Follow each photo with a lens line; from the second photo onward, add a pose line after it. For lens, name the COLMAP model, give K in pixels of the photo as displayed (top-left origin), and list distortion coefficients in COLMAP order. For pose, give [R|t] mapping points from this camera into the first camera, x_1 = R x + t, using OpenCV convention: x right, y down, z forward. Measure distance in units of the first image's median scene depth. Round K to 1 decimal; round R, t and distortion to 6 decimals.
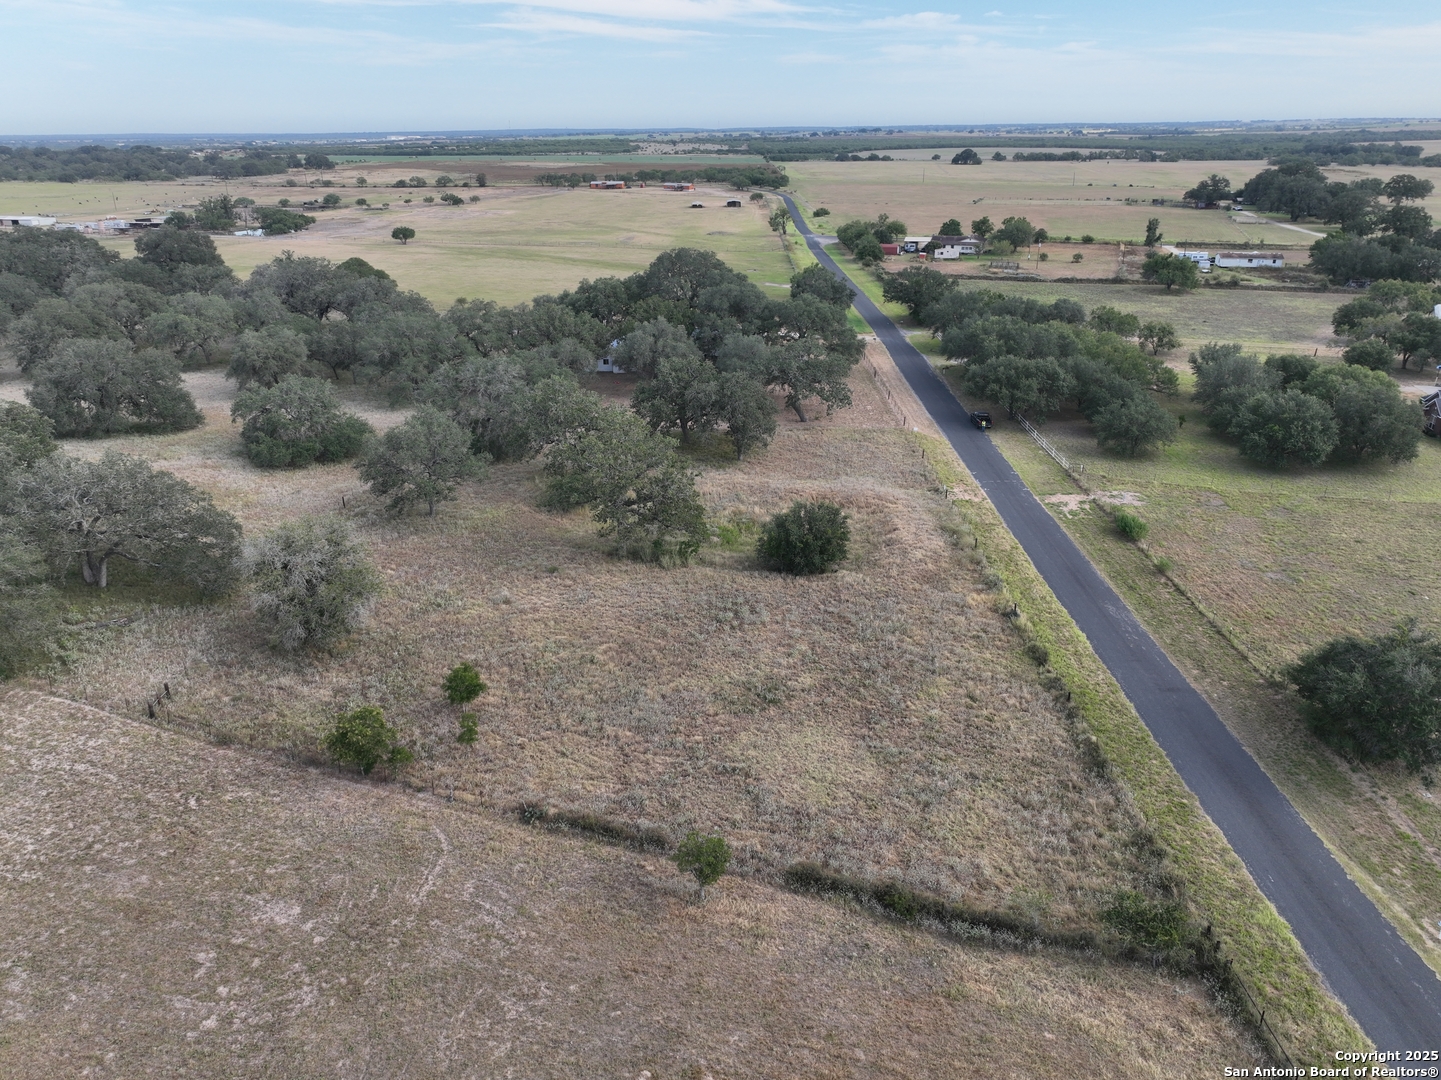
lens RADIAL K [[1018.9, 0, 720.5], [0, 1018.9, 540.0], [0, 0, 1]] dist [0.003652, 0.011621]
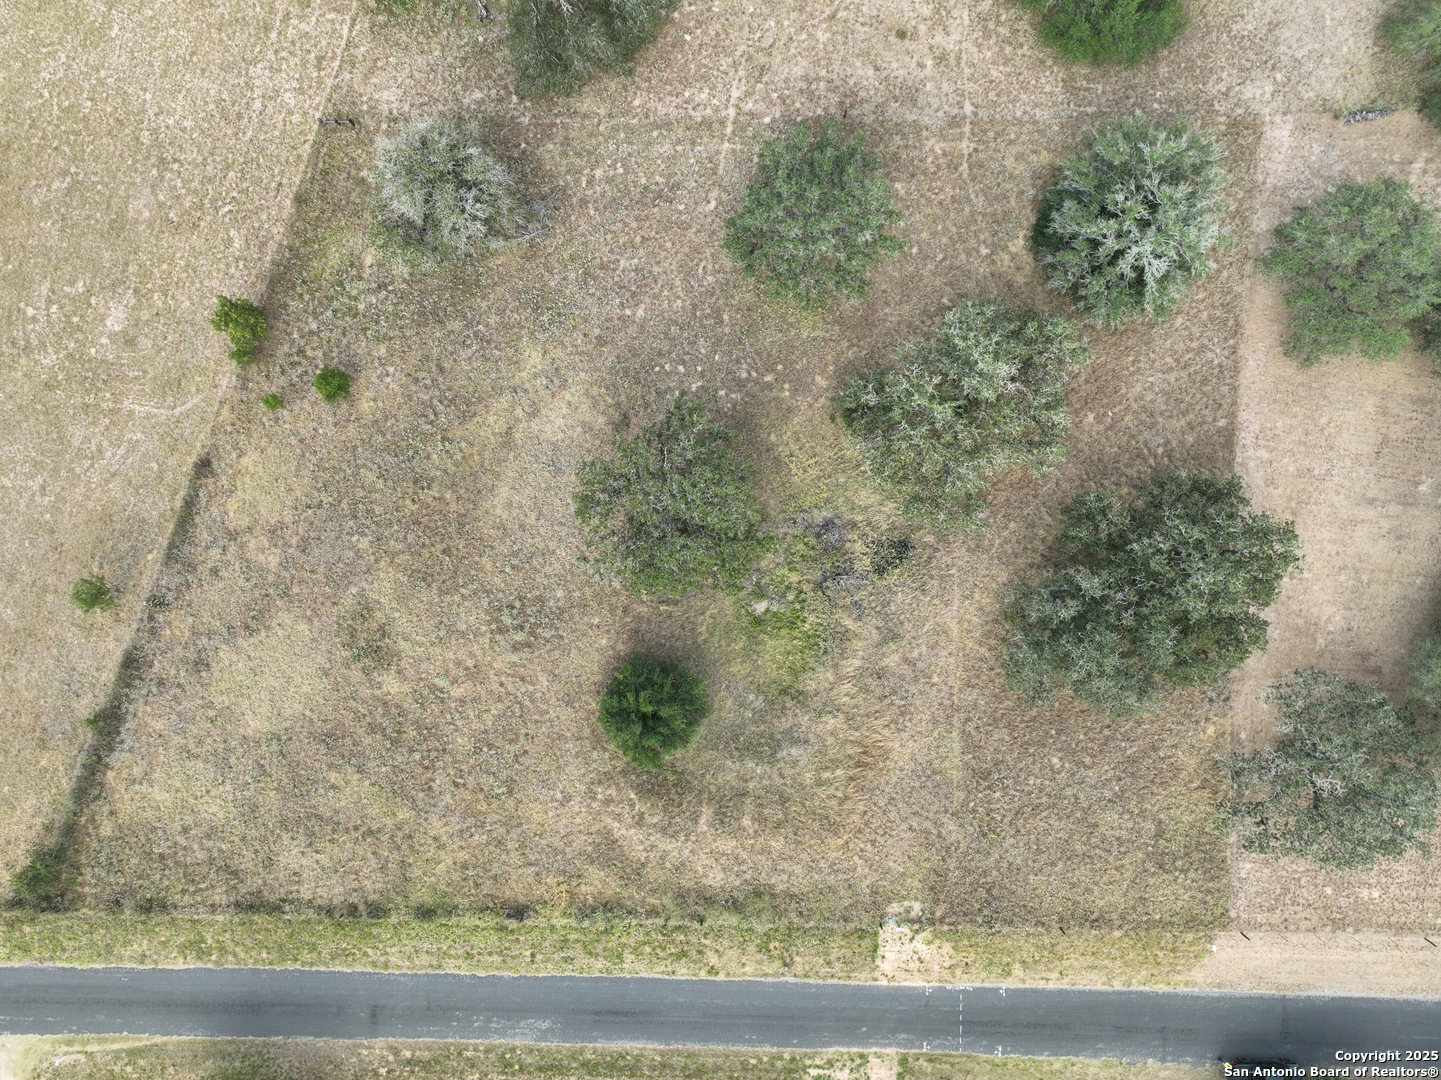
lens RADIAL K [[1018.9, 0, 720.5], [0, 1018.9, 540.0], [0, 0, 1]] dist [0.003652, 0.011621]
pose [[-0.013464, 0.999898, -0.004725, -0.095144], [-0.370739, -0.000604, 0.928737, -1.296919], [0.928640, 0.014257, 0.370709, 1.184886]]
